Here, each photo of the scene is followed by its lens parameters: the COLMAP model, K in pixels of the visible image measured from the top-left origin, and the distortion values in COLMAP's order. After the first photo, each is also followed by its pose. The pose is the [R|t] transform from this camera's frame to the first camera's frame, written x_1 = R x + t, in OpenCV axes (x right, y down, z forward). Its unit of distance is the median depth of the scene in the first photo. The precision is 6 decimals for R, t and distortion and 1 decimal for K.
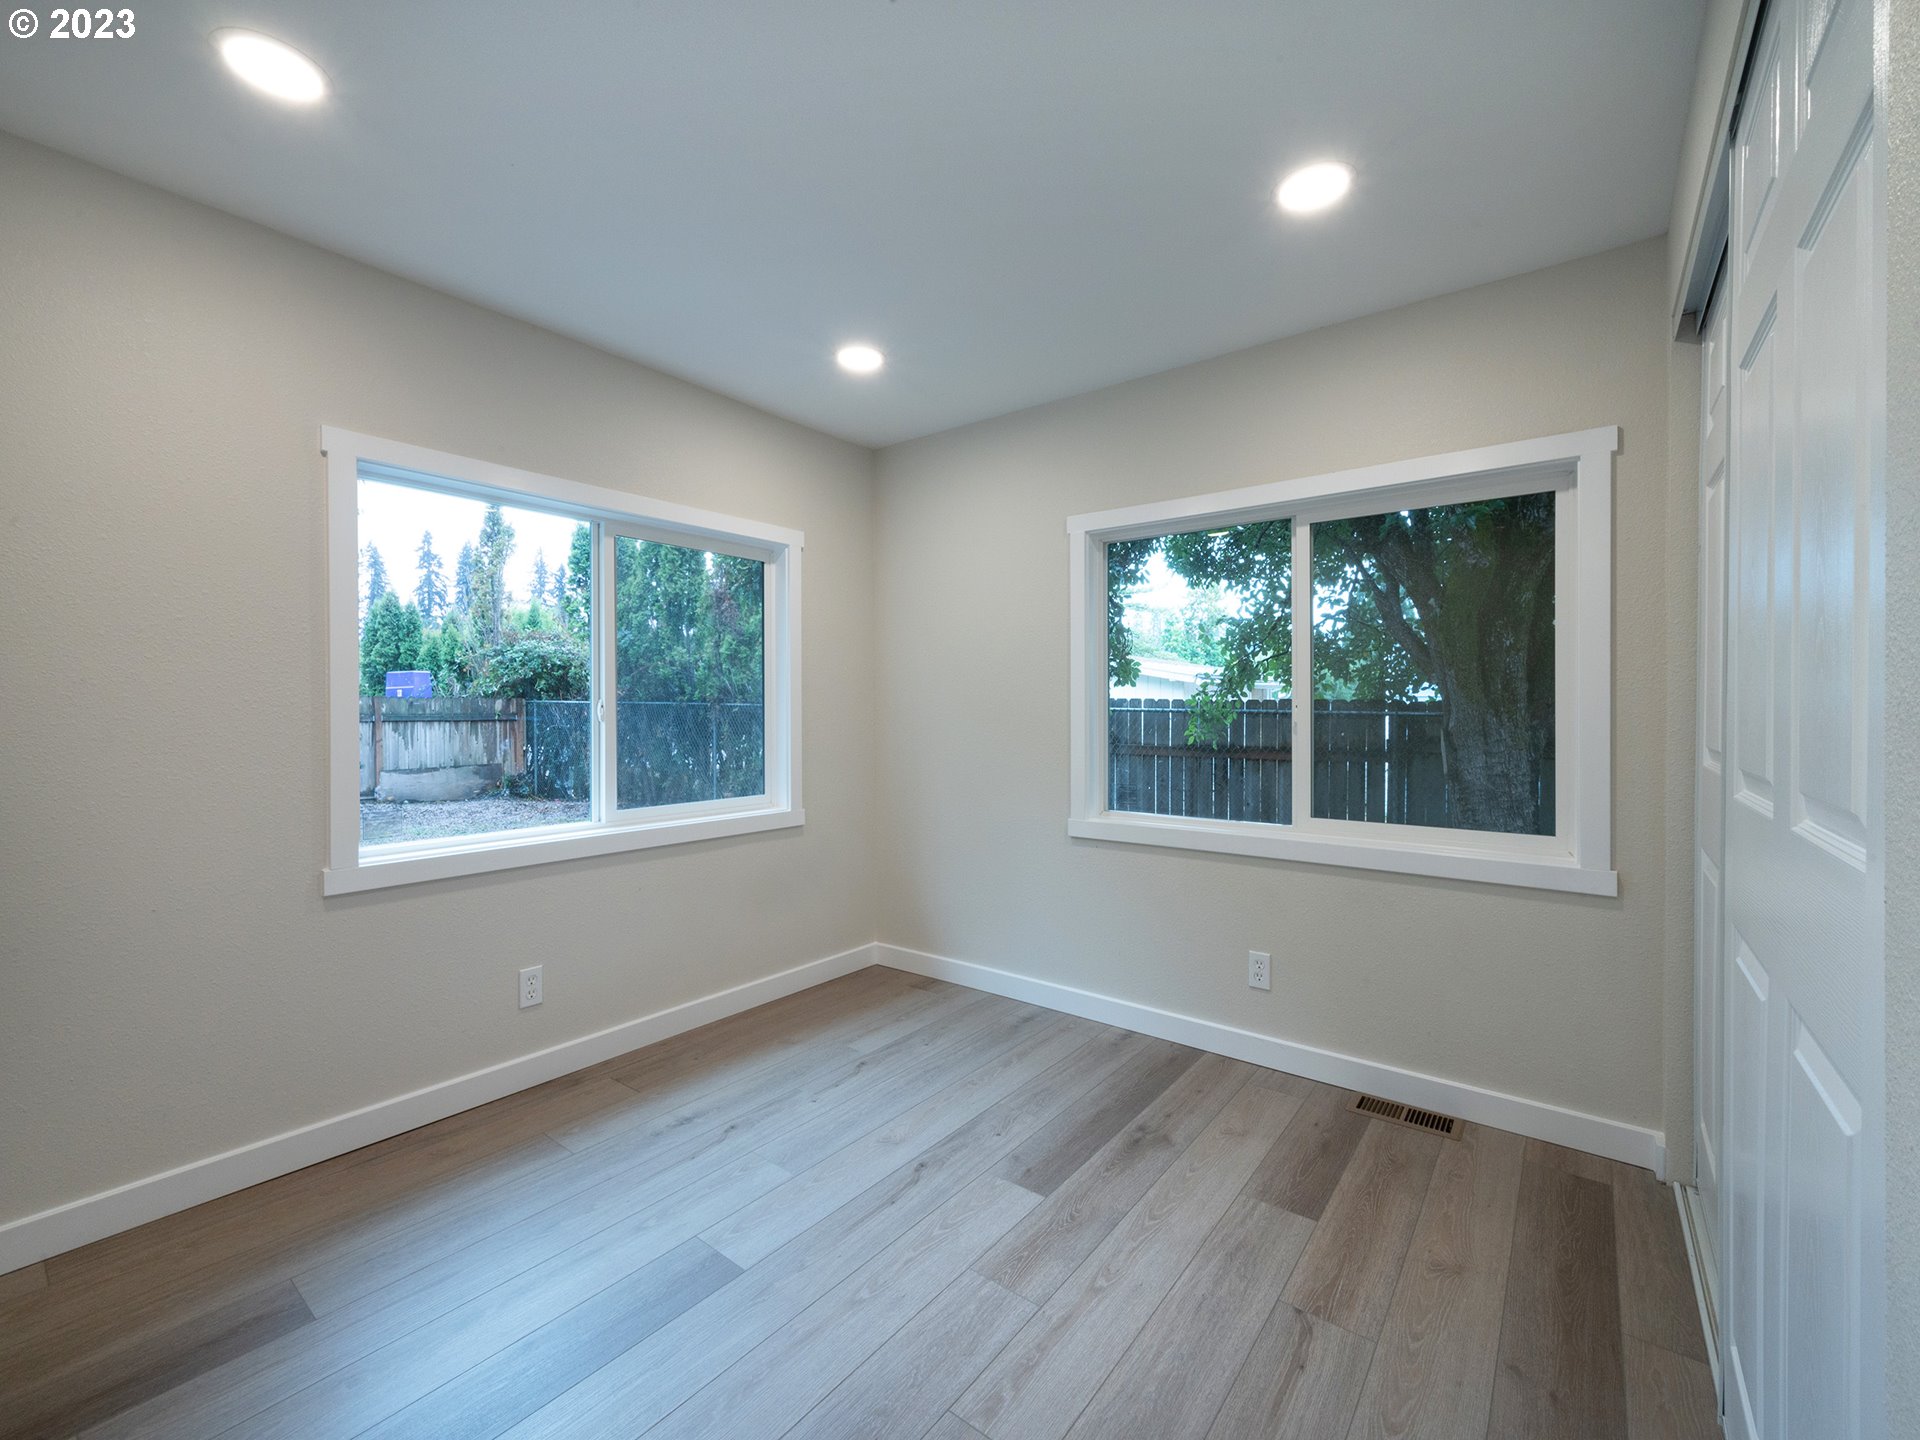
lens RADIAL K [[742.2, 0, 946.5], [0, 742.2, 718.3], [0, 0, 1]] dist [-0.014765, -0.000118]
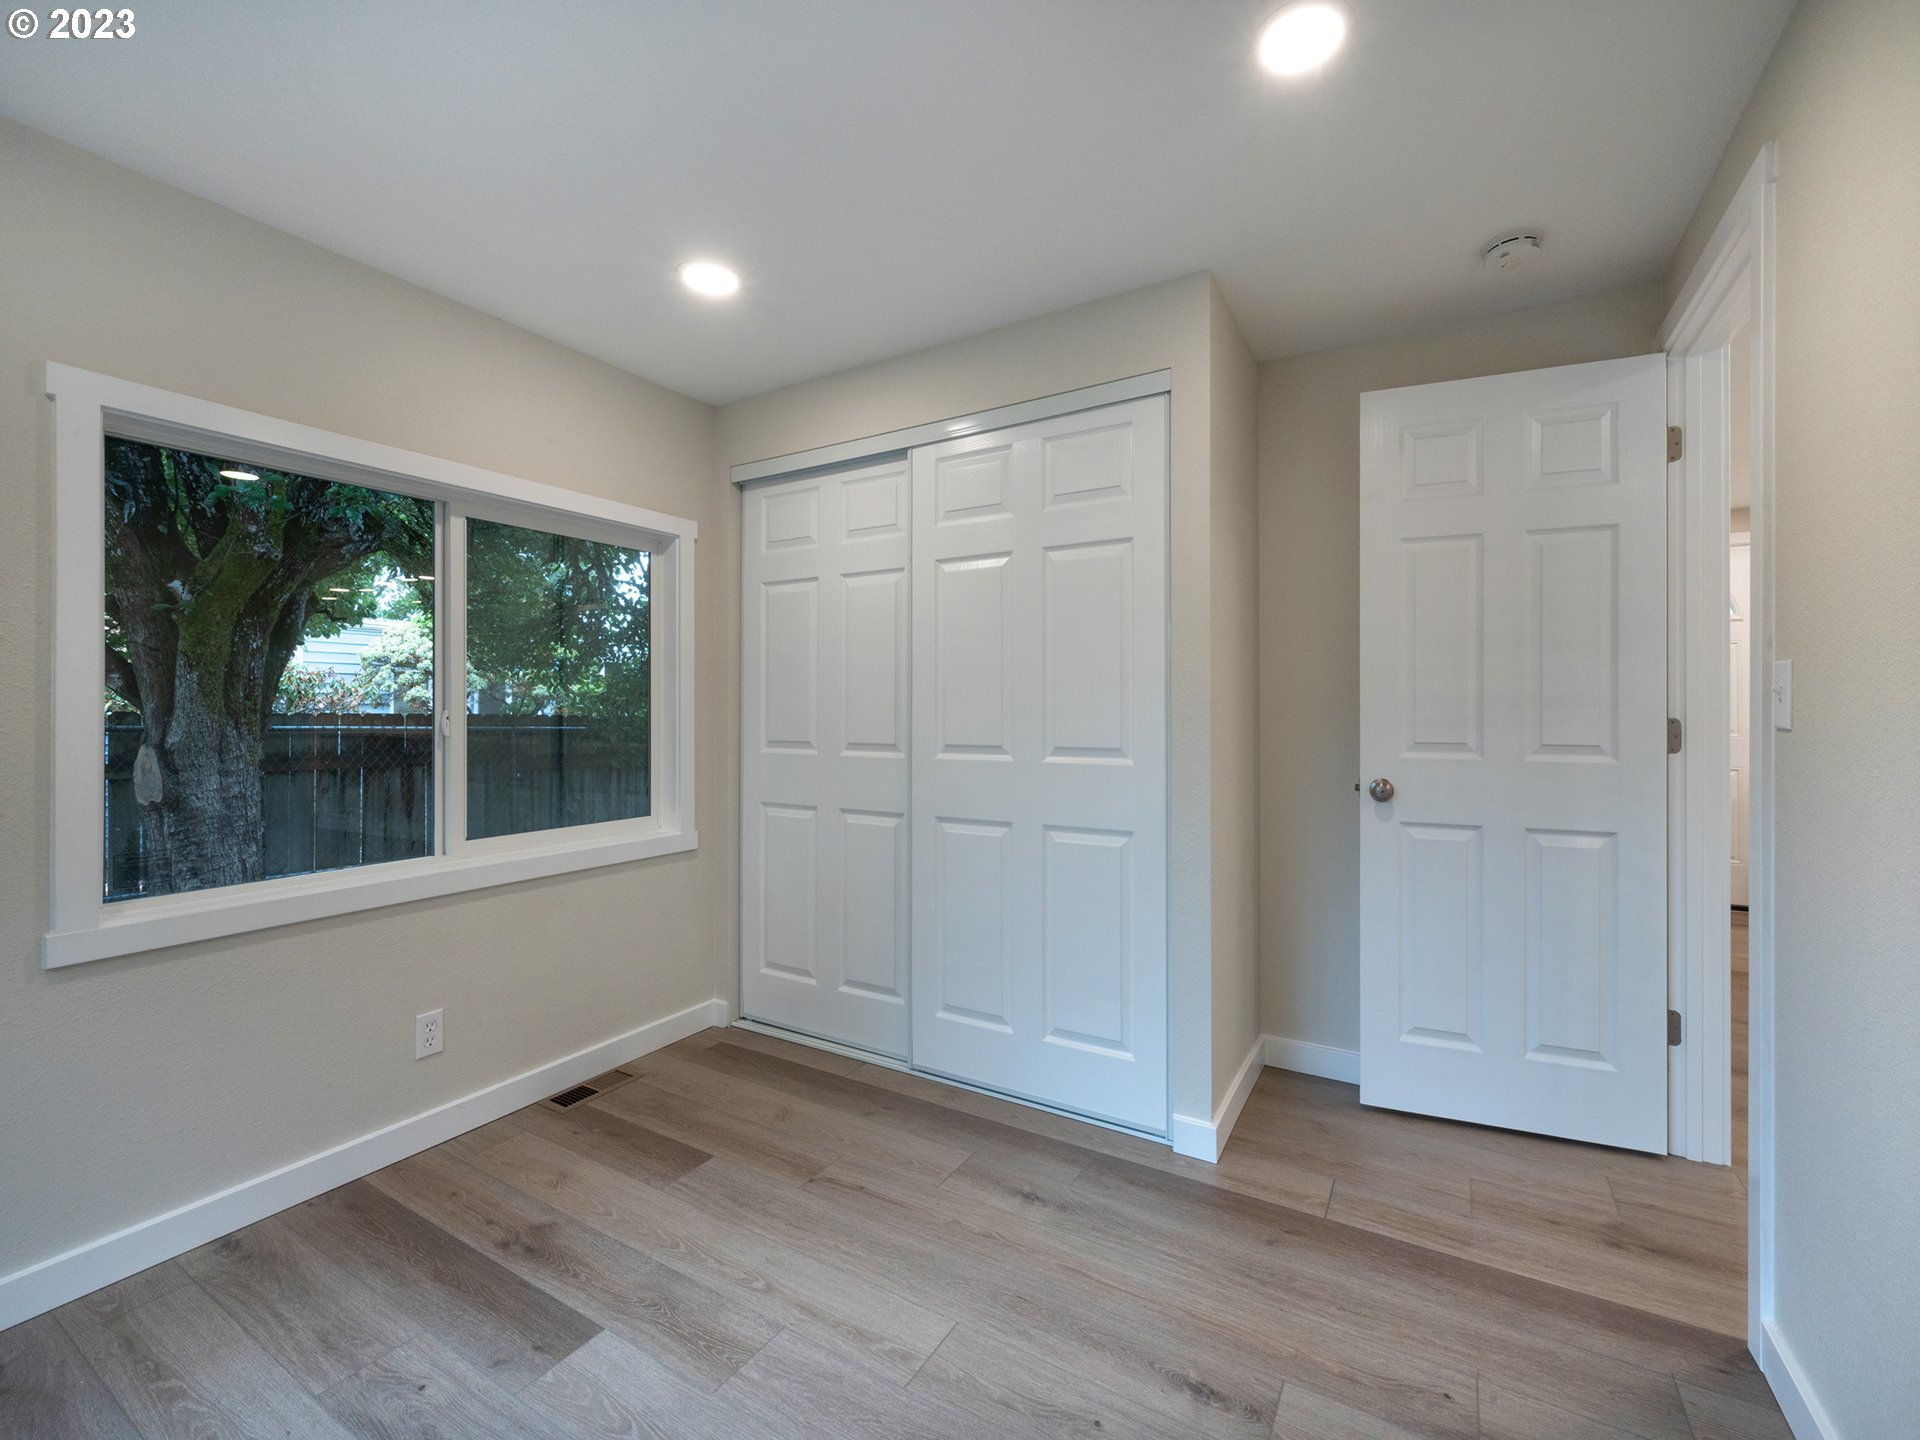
lens RADIAL K [[786.0, 0, 990.8], [0, 786.0, 699.0], [0, 0, 1]] dist [-0.004383, 0.000926]
pose [[-0.115257, 0.020470, 0.993125, -0.657230], [0.017617, 0.999673, -0.018561, -0.011132], [-0.993179, 0.015357, -0.115580, 0.567968]]
